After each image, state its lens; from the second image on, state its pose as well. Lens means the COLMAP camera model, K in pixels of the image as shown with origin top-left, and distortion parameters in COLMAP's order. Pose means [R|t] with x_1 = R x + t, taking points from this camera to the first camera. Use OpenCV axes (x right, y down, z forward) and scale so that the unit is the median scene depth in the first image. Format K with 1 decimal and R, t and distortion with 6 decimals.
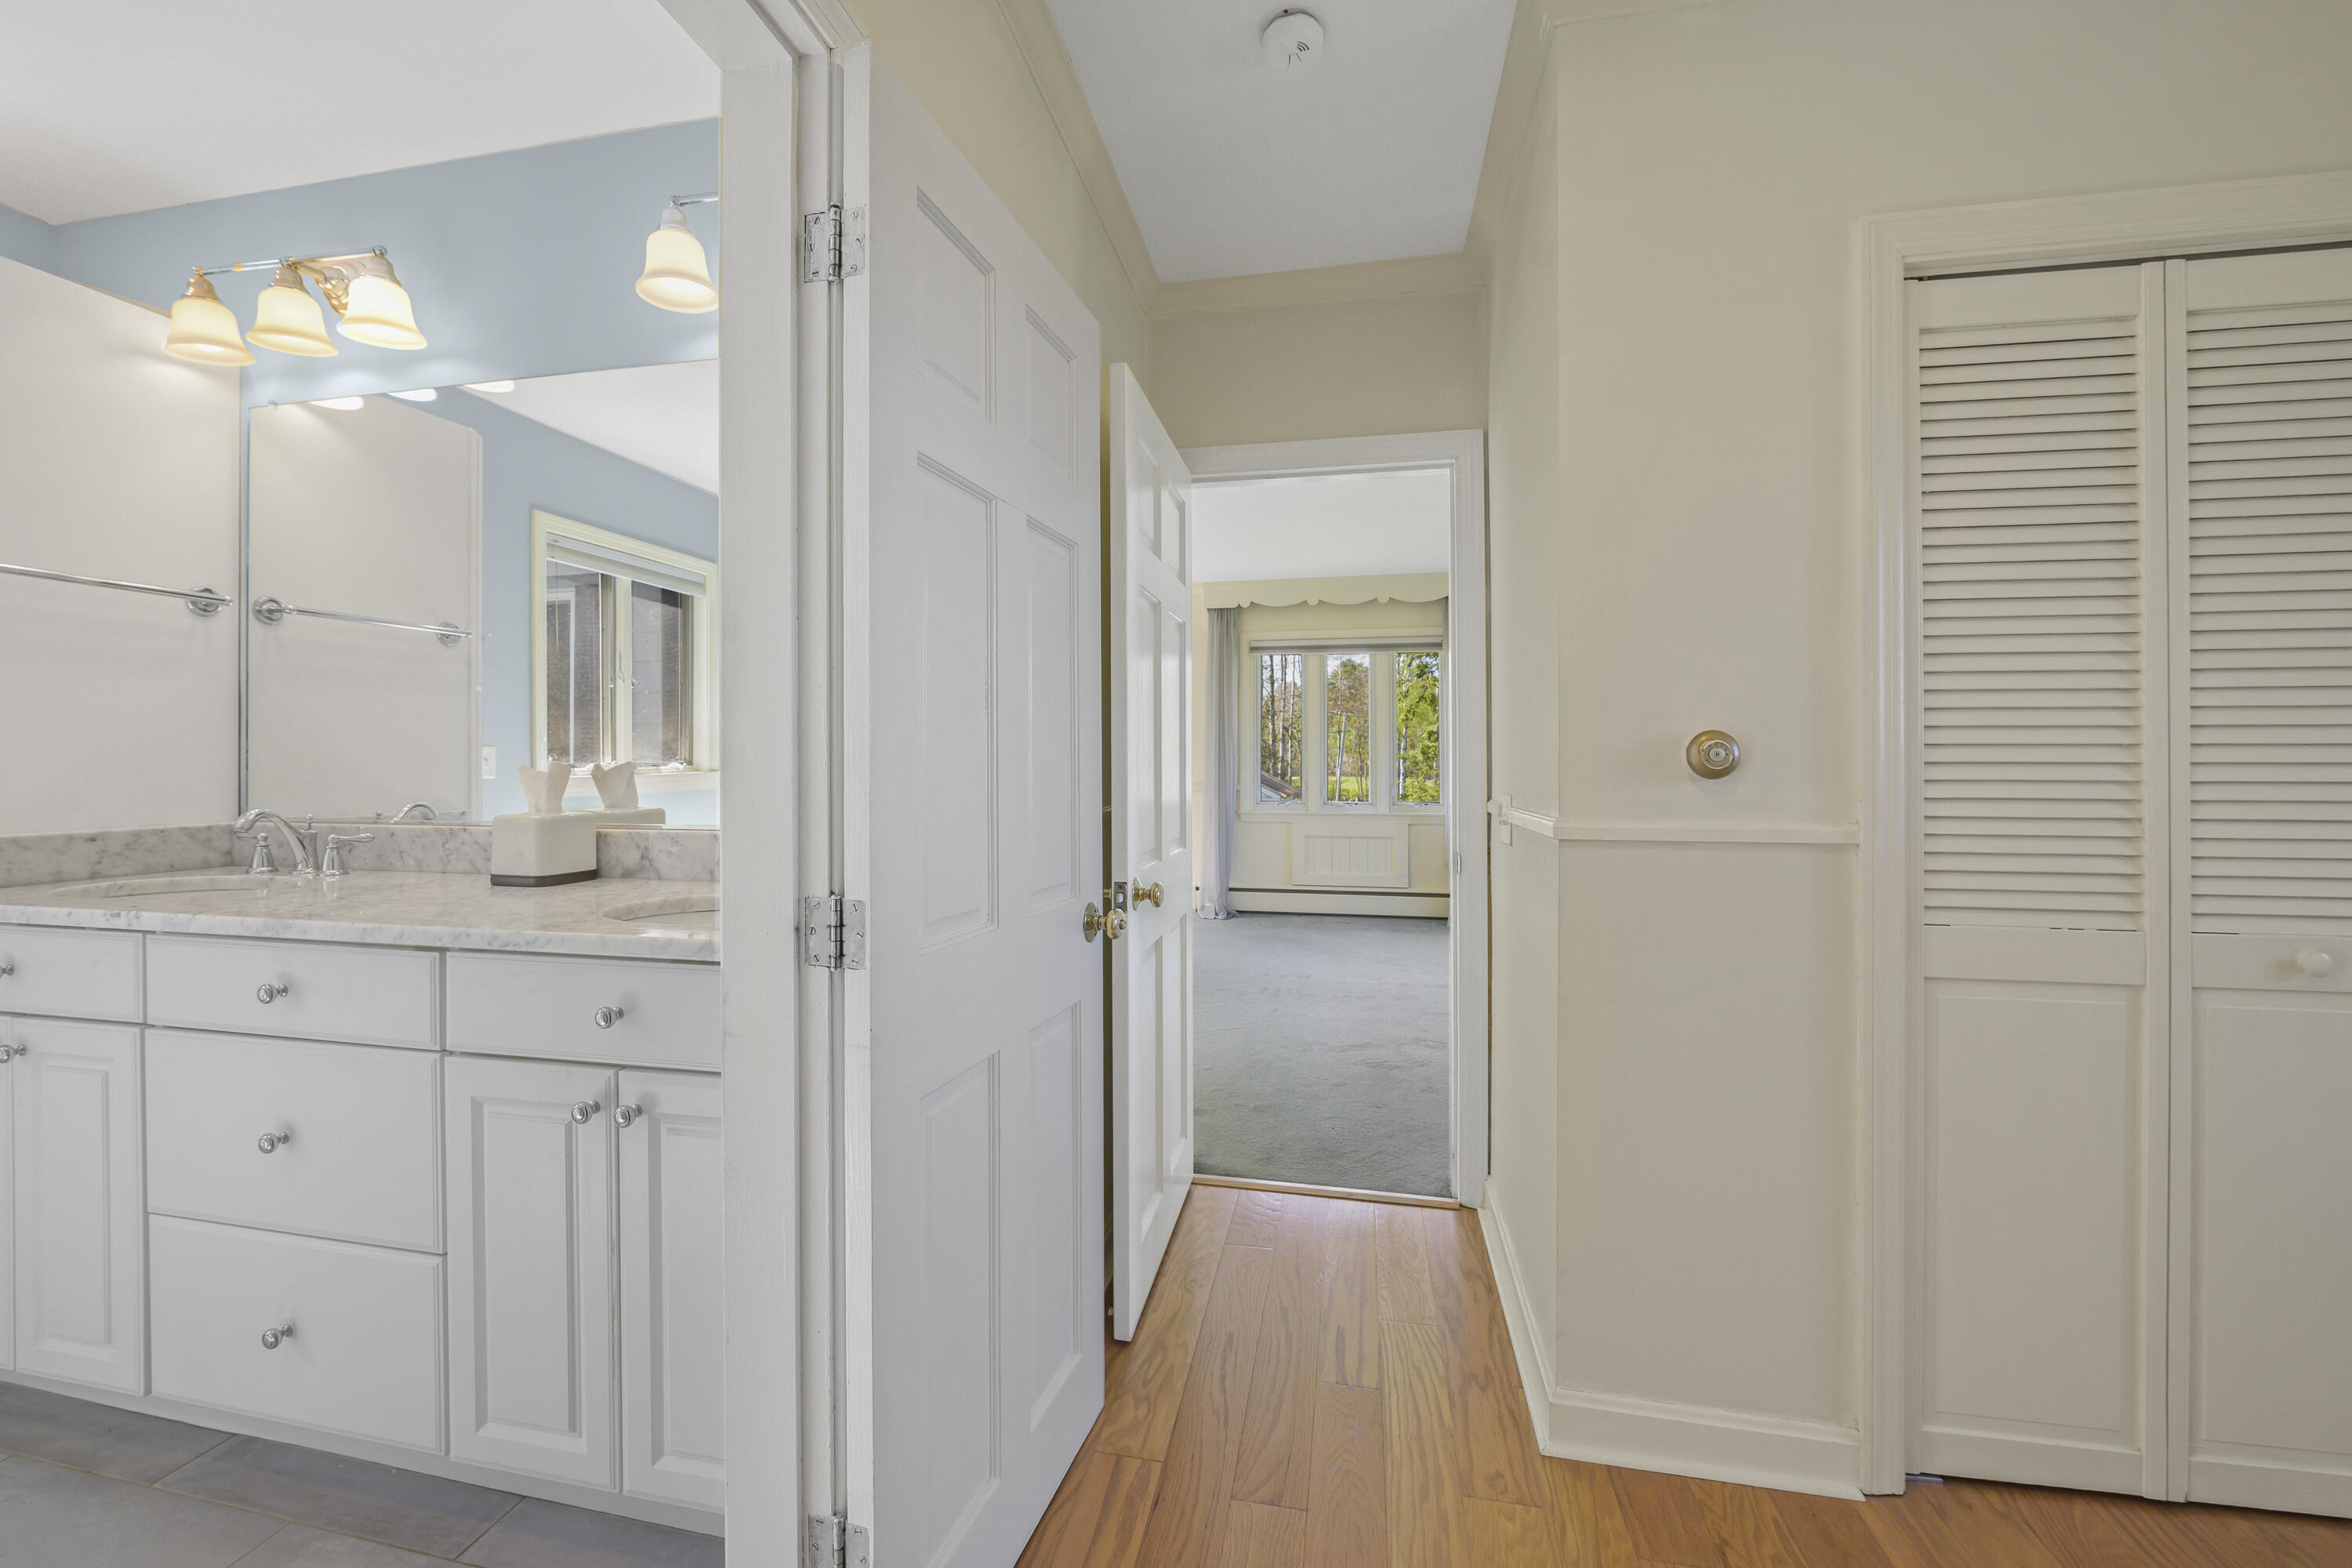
lens RADIAL K [[935.4, 0, 1164.3], [0, 935.4, 754.7], [0, 0, 1]] dist [-0.007240, -0.000670]
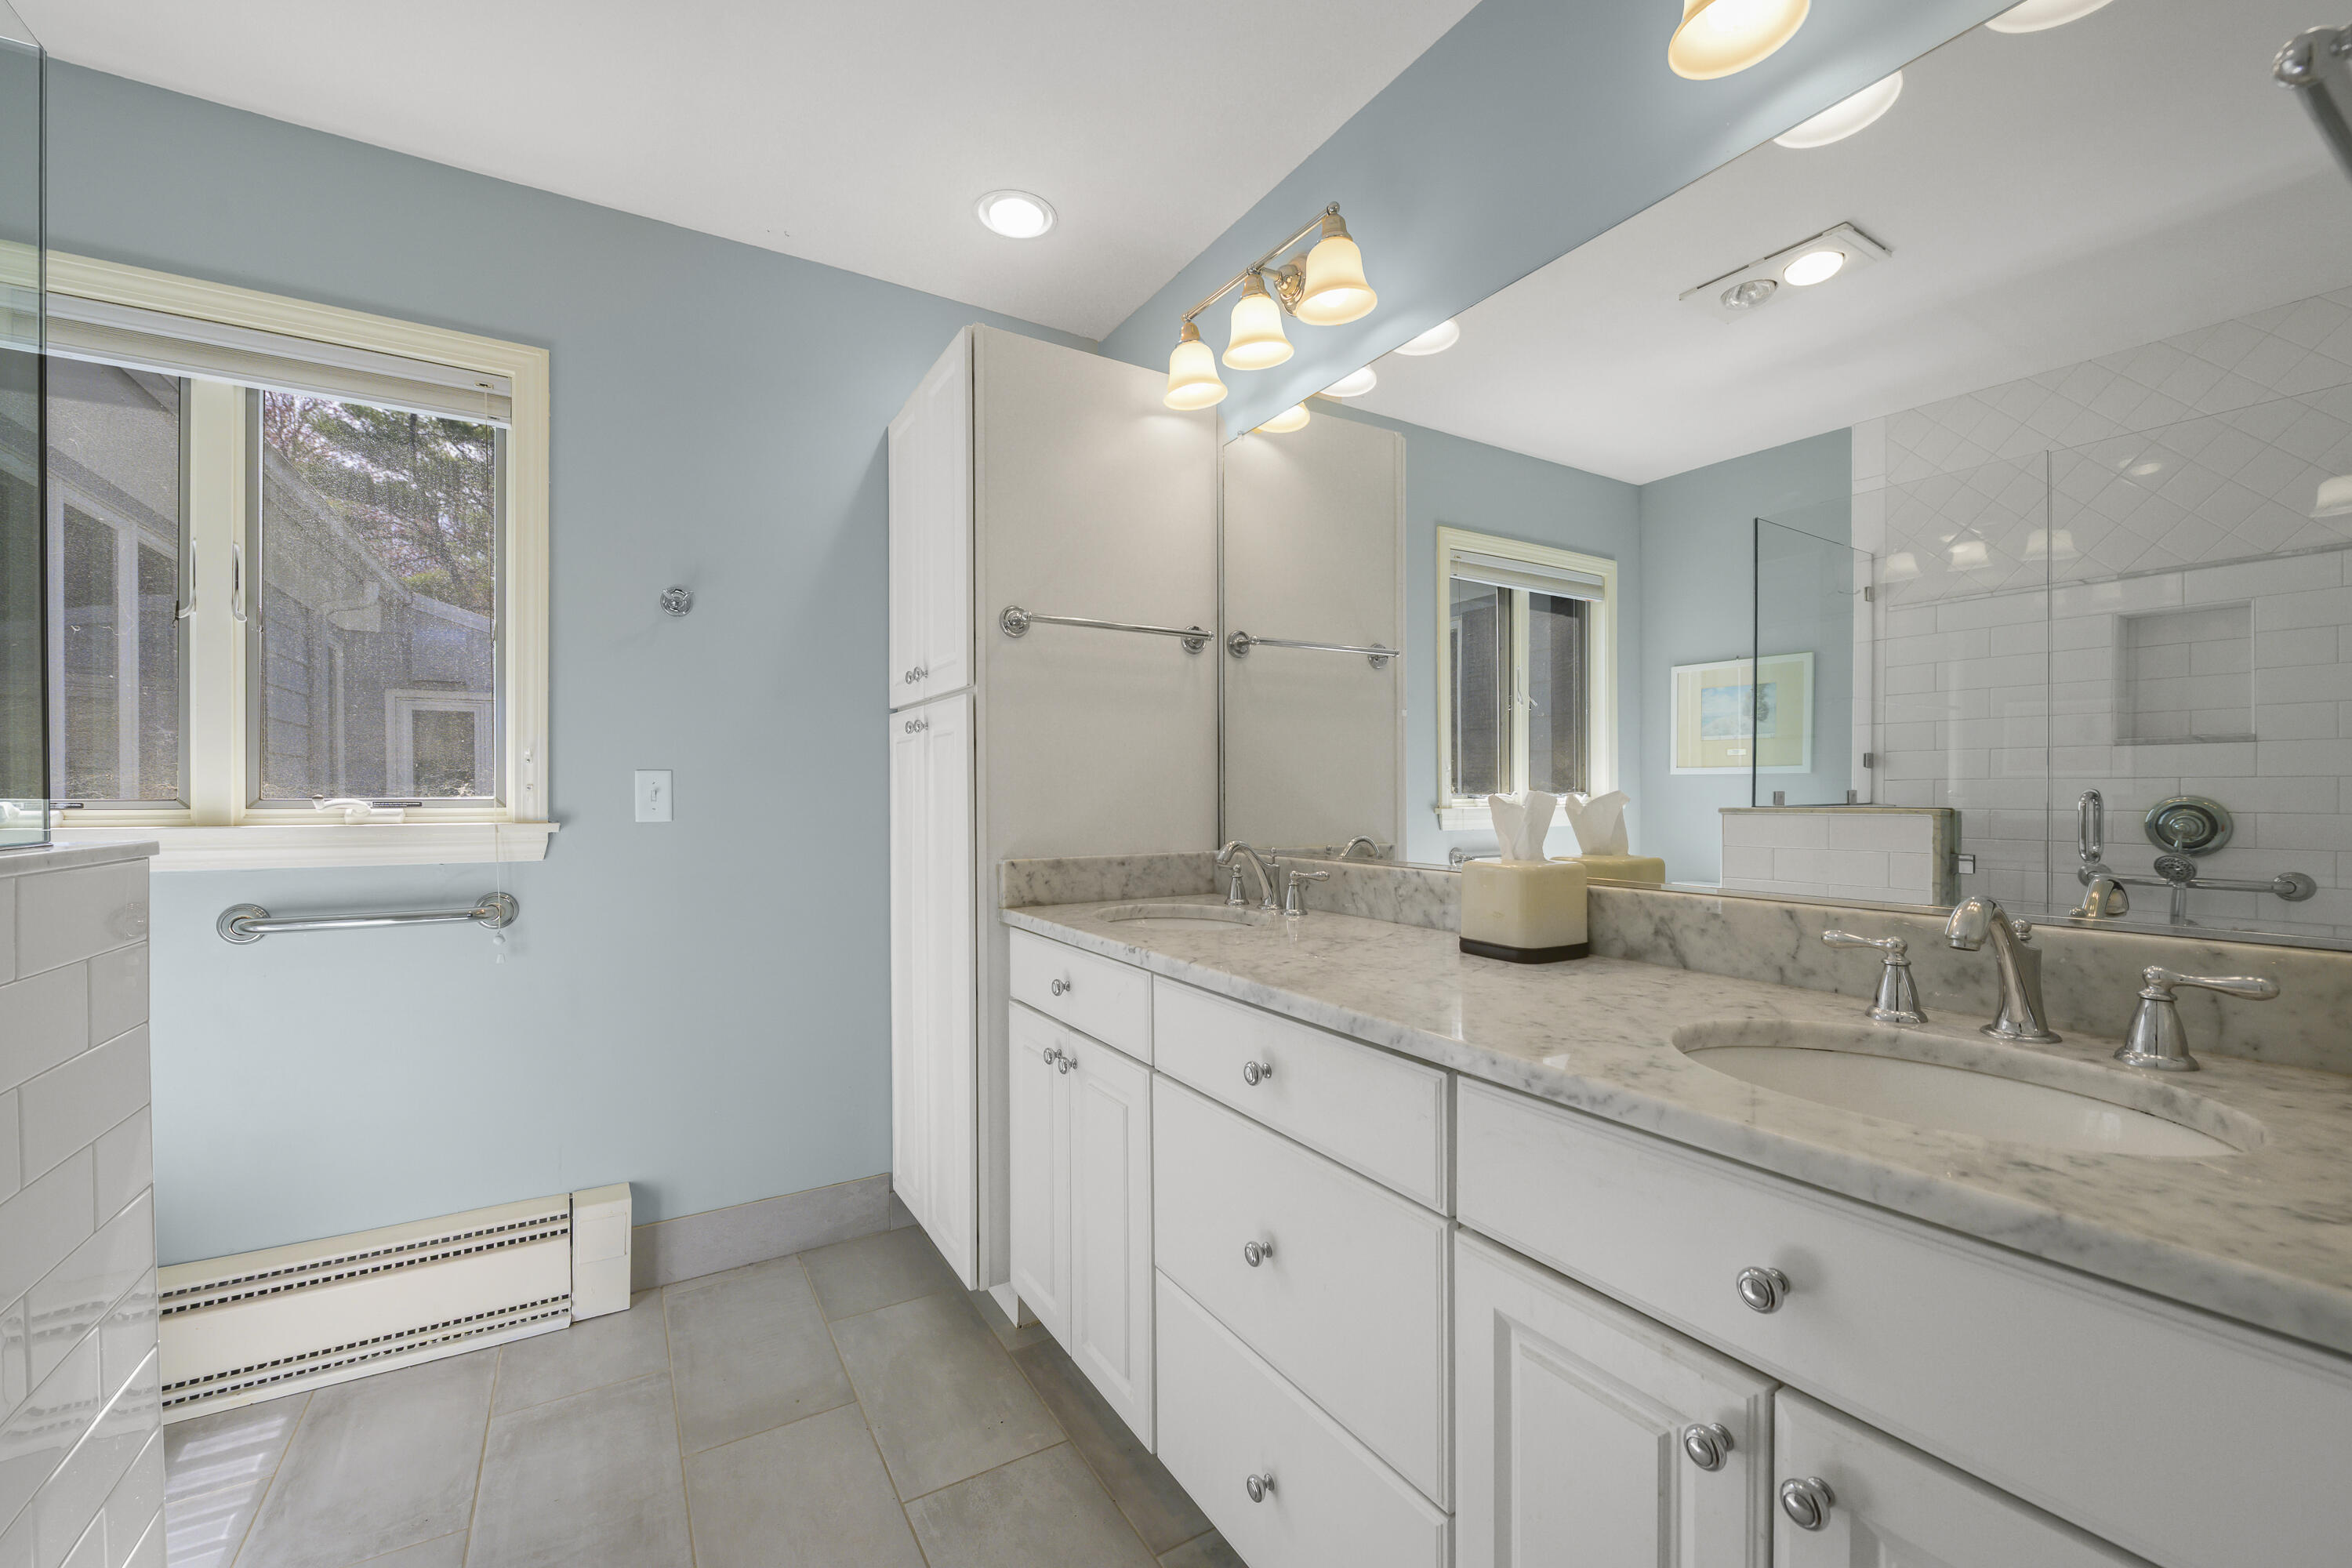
lens RADIAL K [[935.4, 0, 1175.3], [0, 935.4, 794.9], [0, 0, 1]] dist [-0.007240, -0.000670]
pose [[0.682191, -0.000320, -0.731174, -0.296944], [0.004999, 0.999979, 0.004227, 0.005897], [0.731157, -0.006538, 0.682178, 0.281532]]
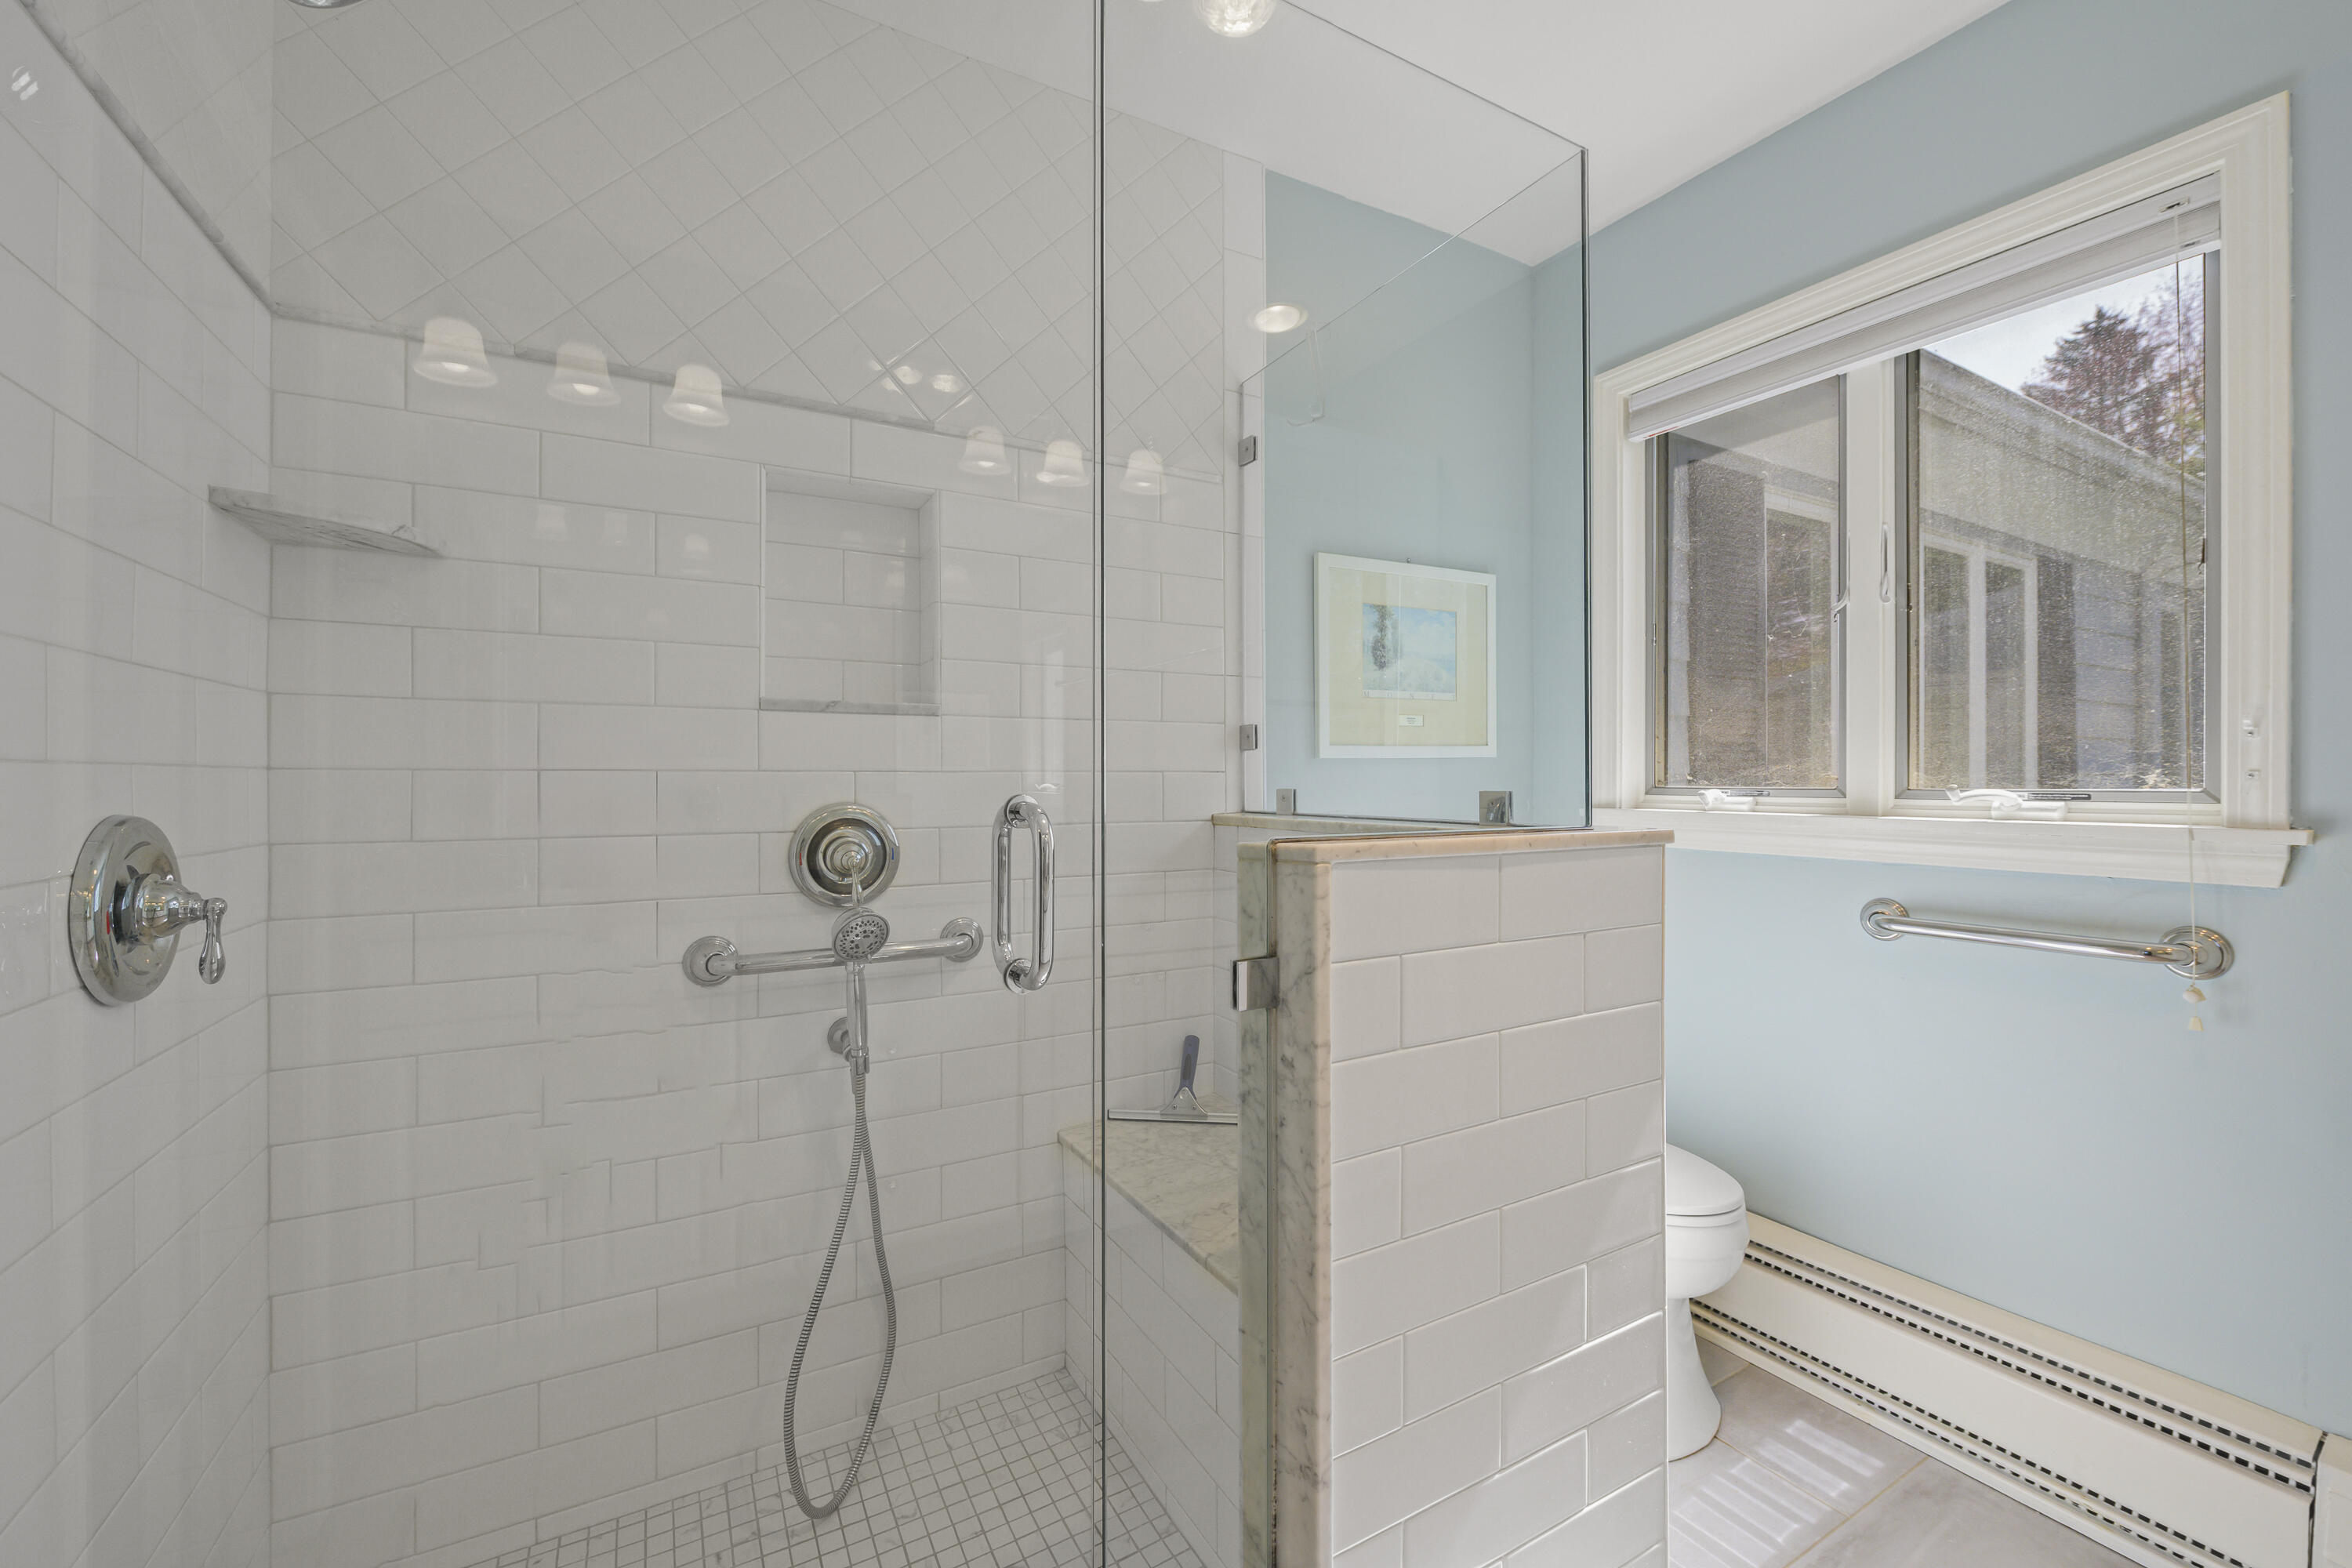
lens RADIAL K [[935.4, 0, 1172.3], [0, 935.4, 779.7], [0, 0, 1]] dist [-0.007240, -0.000670]
pose [[-0.755887, -0.002384, -0.654698, -0.471913], [0.001649, 0.999983, -0.005545, 0.004911], [0.654700, -0.005271, -0.755870, 0.428145]]
